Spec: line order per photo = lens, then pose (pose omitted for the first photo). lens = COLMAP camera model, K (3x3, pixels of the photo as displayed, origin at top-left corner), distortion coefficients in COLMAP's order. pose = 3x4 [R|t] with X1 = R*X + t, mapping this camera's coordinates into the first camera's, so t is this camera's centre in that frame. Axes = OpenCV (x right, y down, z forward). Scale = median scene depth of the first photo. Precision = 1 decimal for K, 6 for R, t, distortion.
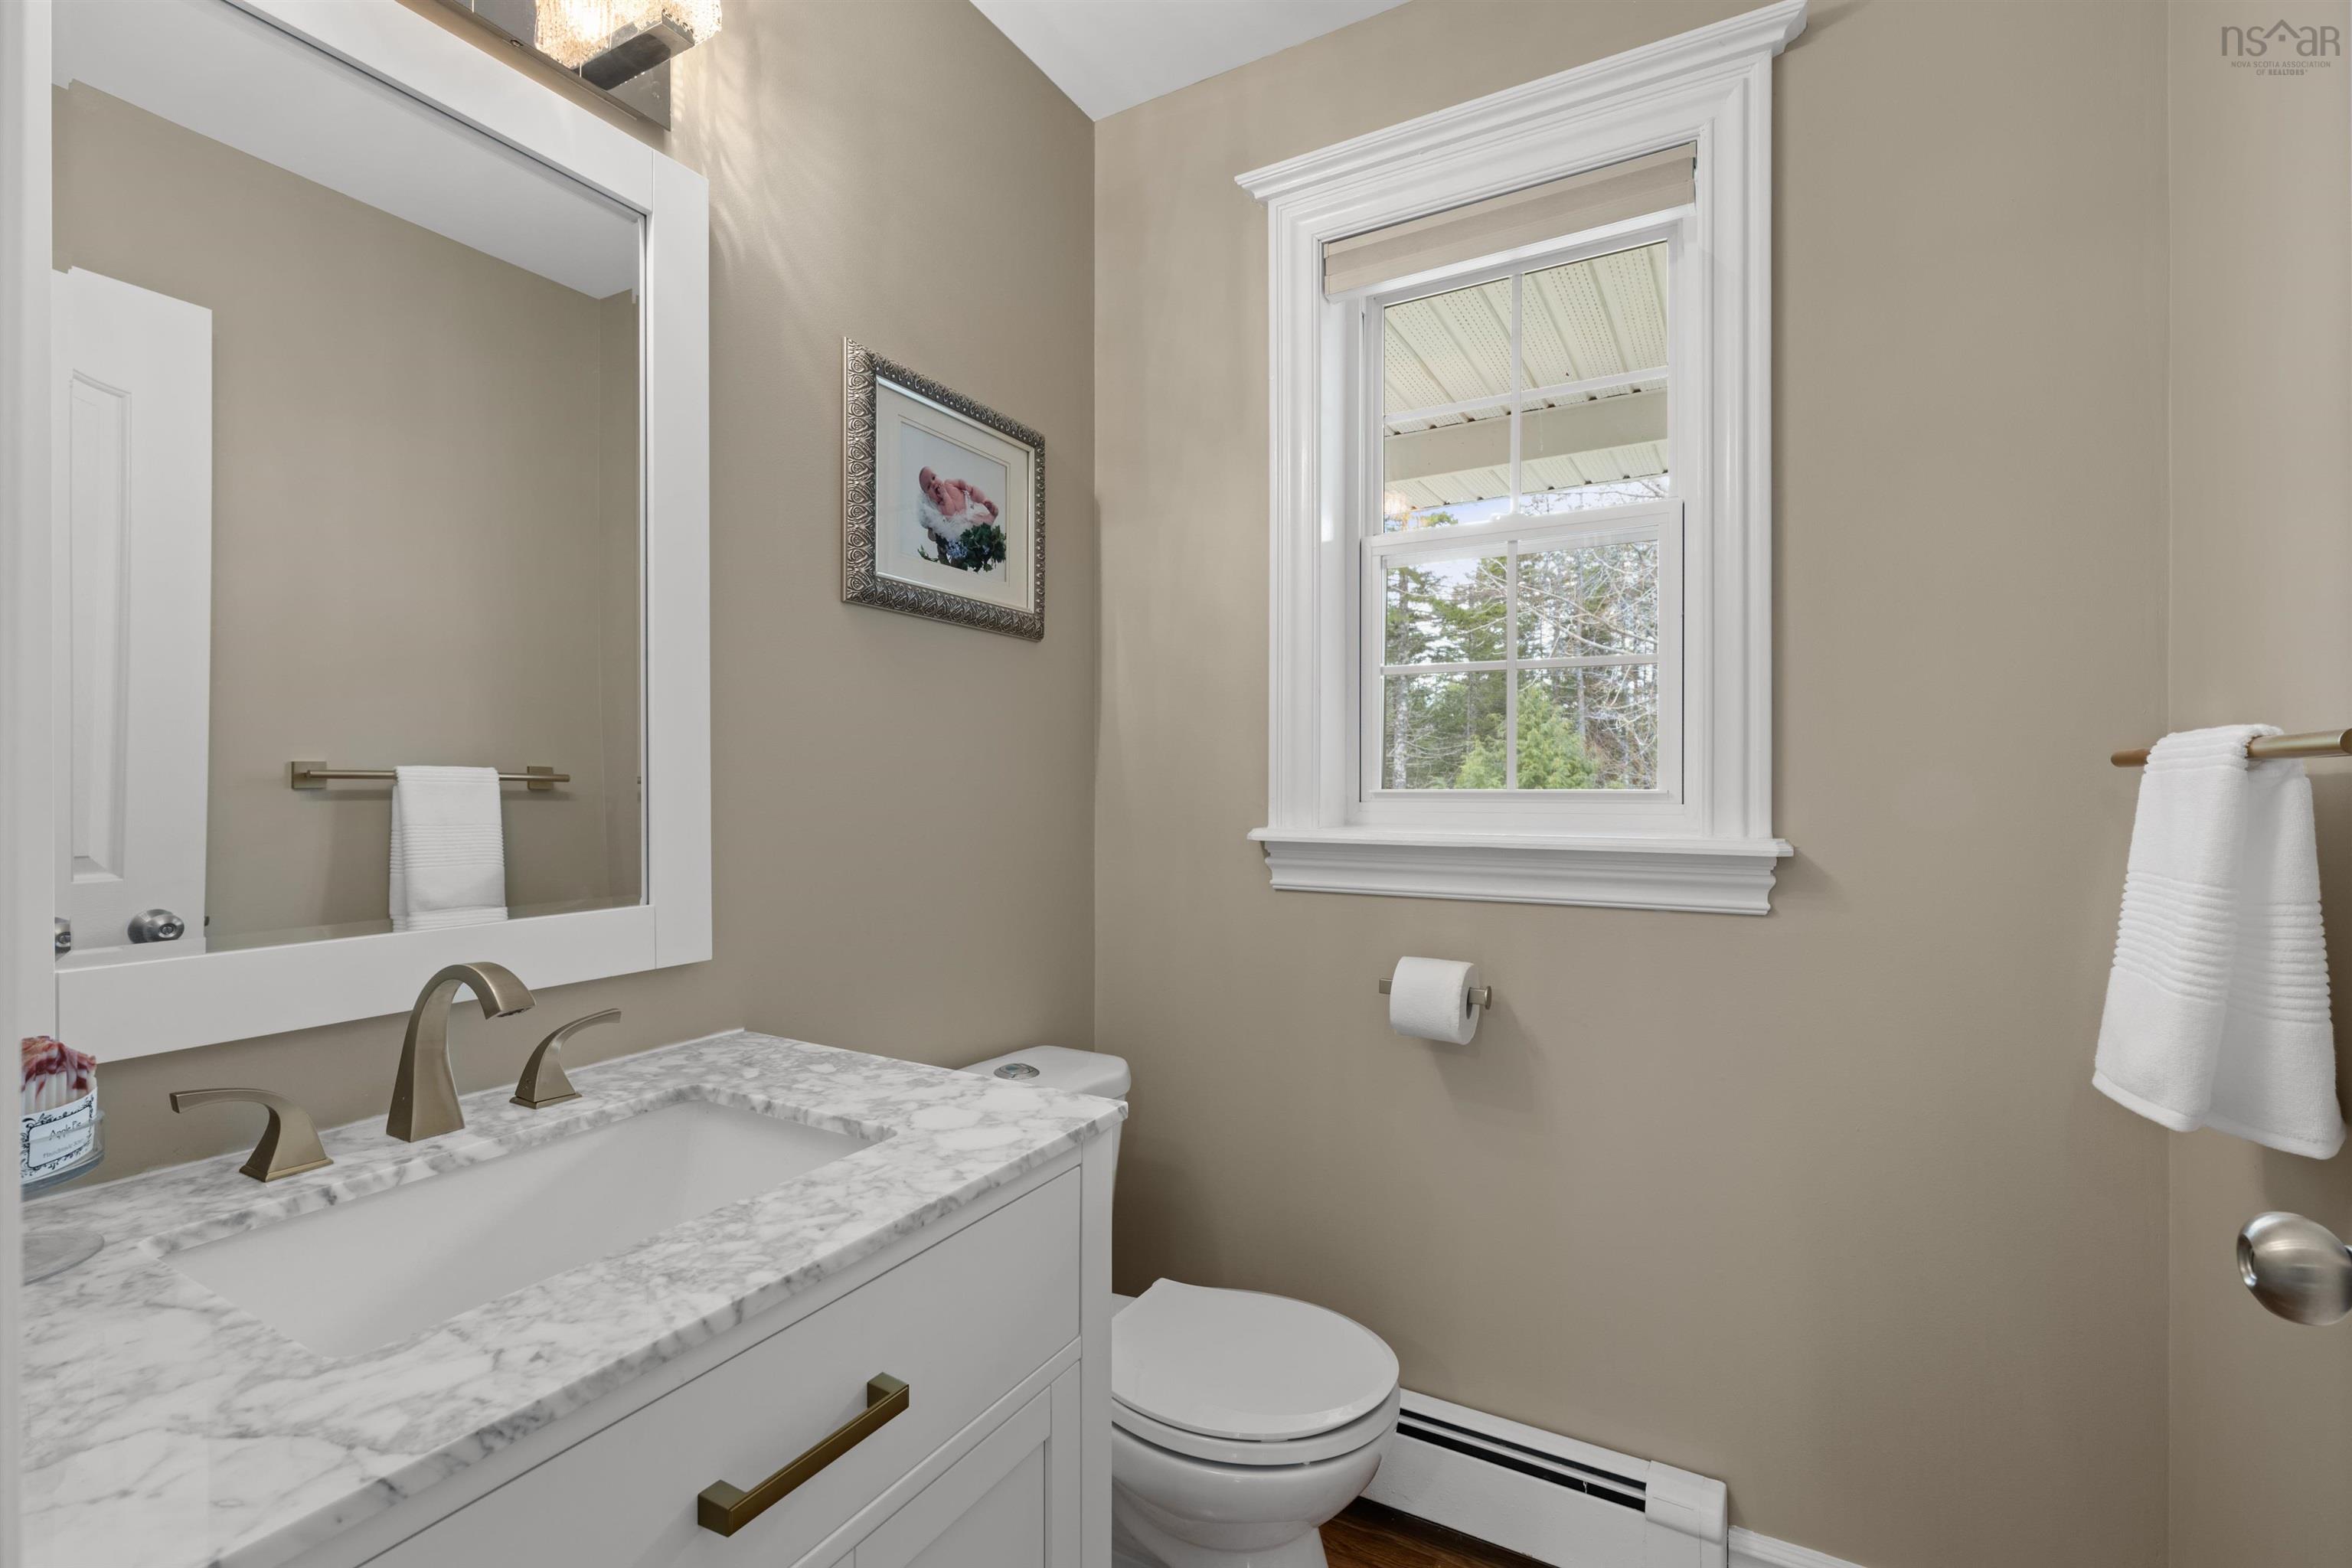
lens RADIAL K [[1054.5, 0, 1176.0], [0, 1054.5, 784.0], [0, 0, 1]] dist [-0.000839, -0.000492]
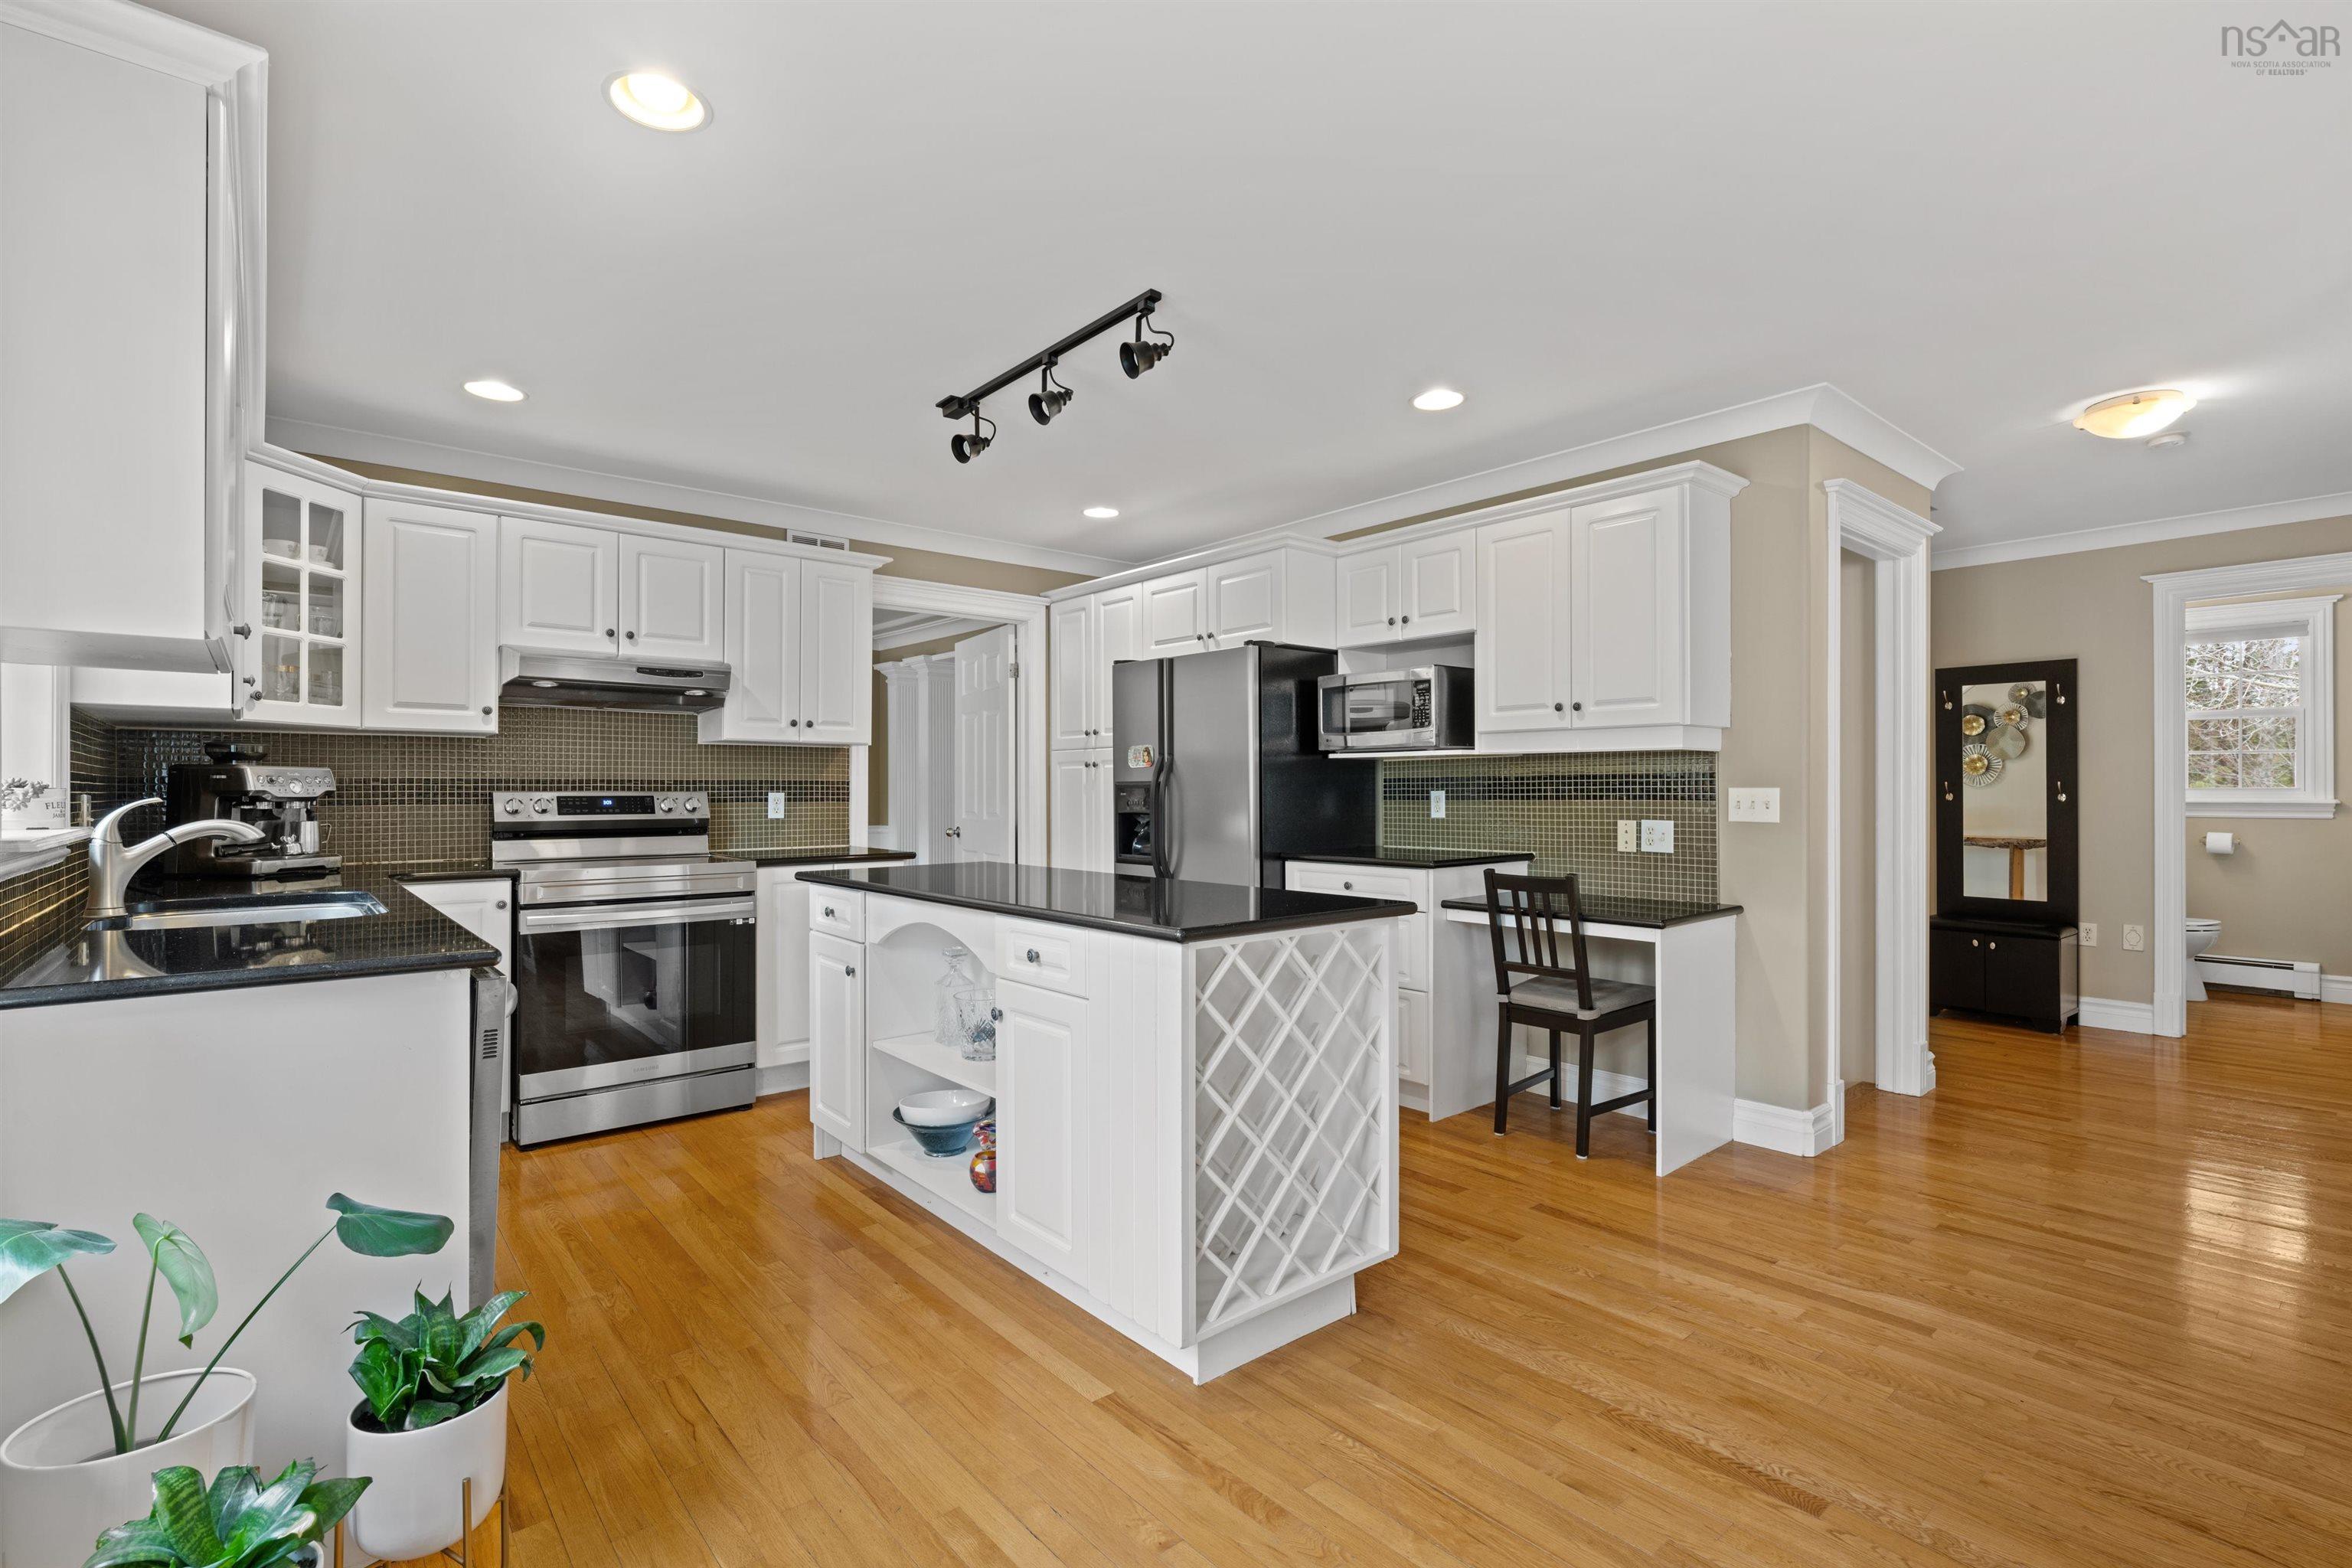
lens RADIAL K [[1076.2, 0, 1181.7], [0, 1076.2, 791.9], [0, 0, 1]] dist [-0.002459, -0.000052]
pose [[0.938454, -0.004865, -0.345371, -1.900536], [0.006087, 0.999978, 0.002452, -0.010202], [0.345352, -0.004403, 0.938463, -3.861068]]
